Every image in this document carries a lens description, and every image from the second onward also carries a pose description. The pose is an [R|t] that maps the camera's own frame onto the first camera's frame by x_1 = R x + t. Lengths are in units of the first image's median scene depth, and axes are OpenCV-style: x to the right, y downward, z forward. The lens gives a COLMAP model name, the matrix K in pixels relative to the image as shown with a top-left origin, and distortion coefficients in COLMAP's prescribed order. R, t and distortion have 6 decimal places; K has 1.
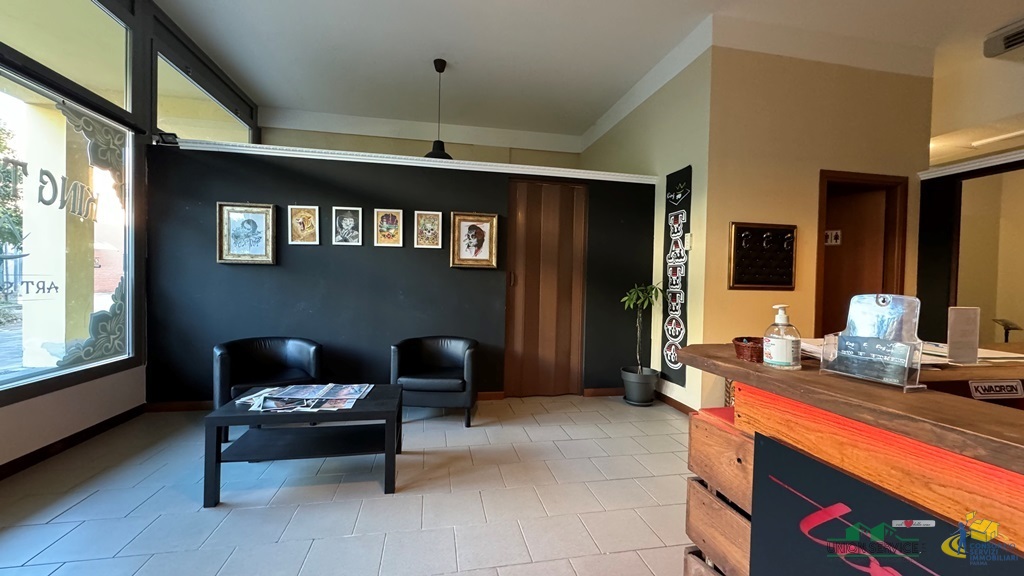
lens RADIAL K [[406.7, 0, 512.8], [0, 406.7, 287.9], [0, 0, 1]] dist [-0.000184, 0.000130]
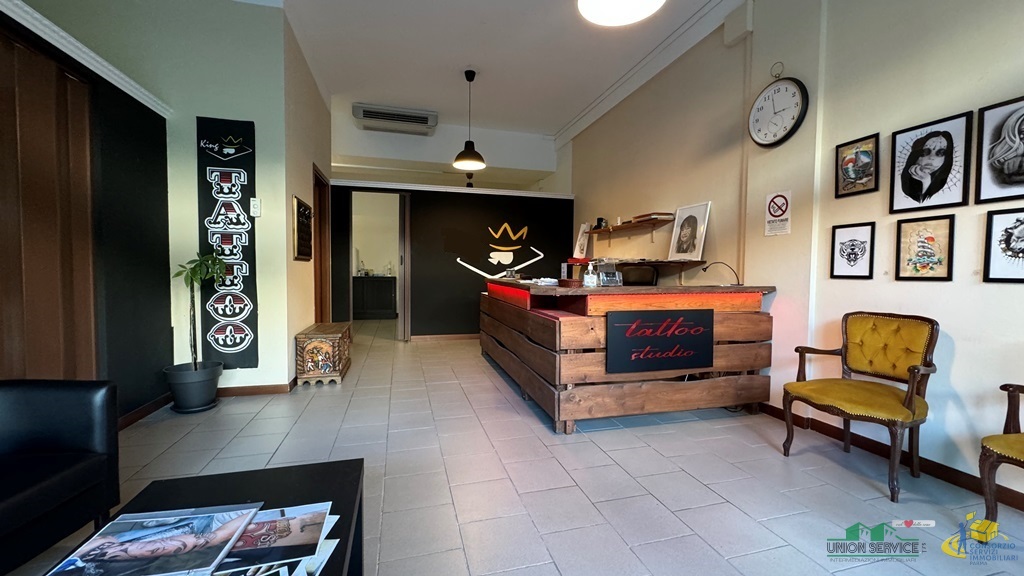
lens RADIAL K [[406.7, 0, 512.5], [0, 406.7, 287.1], [0, 0, 1]] dist [-0.000184, 0.000130]
pose [[-0.074956, -0.063069, 0.995190, -0.516866], [0.006908, 0.997941, 0.063763, 0.009897], [-0.997163, 0.011655, -0.074366, 0.489068]]
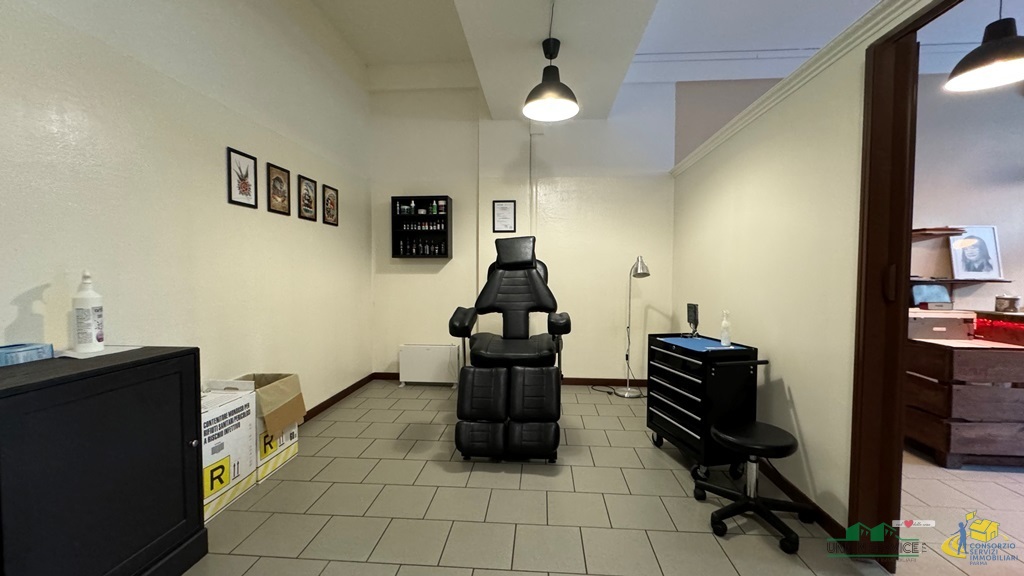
lens RADIAL K [[406.7, 0, 513.7], [0, 406.7, 288.6], [0, 0, 1]] dist [-0.000184, 0.000130]
pose [[-0.964304, -0.035395, 0.262422, 1.384519], [-0.018937, 0.997707, 0.064984, -0.010149], [-0.264120, 0.057695, -0.962763, 1.328095]]
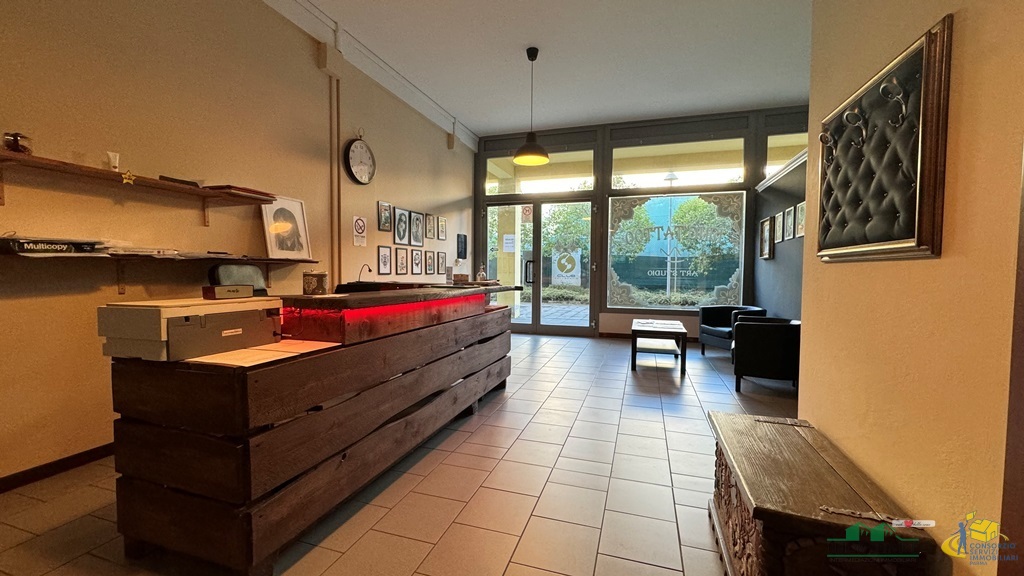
lens RADIAL K [[406.7, 0, 512.4], [0, 406.7, 288.0], [0, 0, 1]] dist [-0.000184, 0.000130]
pose [[-0.486532, 0.012703, -0.873570, 1.050599], [-0.034021, 0.998860, 0.033473, 0.028295], [0.873000, 0.046005, -0.485546, 0.862495]]
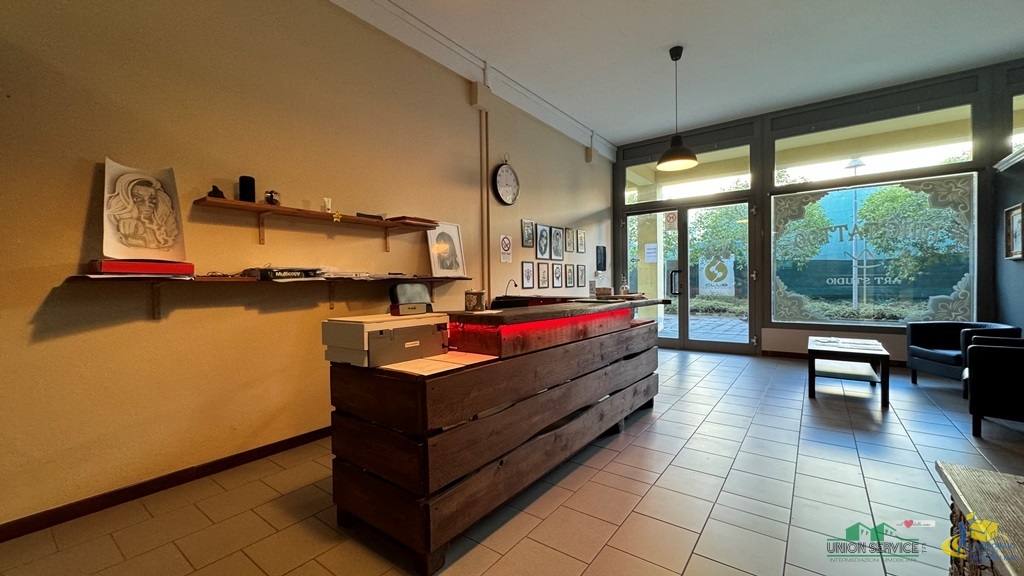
lens RADIAL K [[406.7, 0, 512.8], [0, 406.7, 288.1], [0, 0, 1]] dist [-0.000184, 0.000130]
pose [[-0.743444, -0.000563, -0.668798, 1.062890], [-0.014413, 0.999781, 0.015180, 0.021300], [0.668643, 0.020925, -0.743289, 0.852196]]
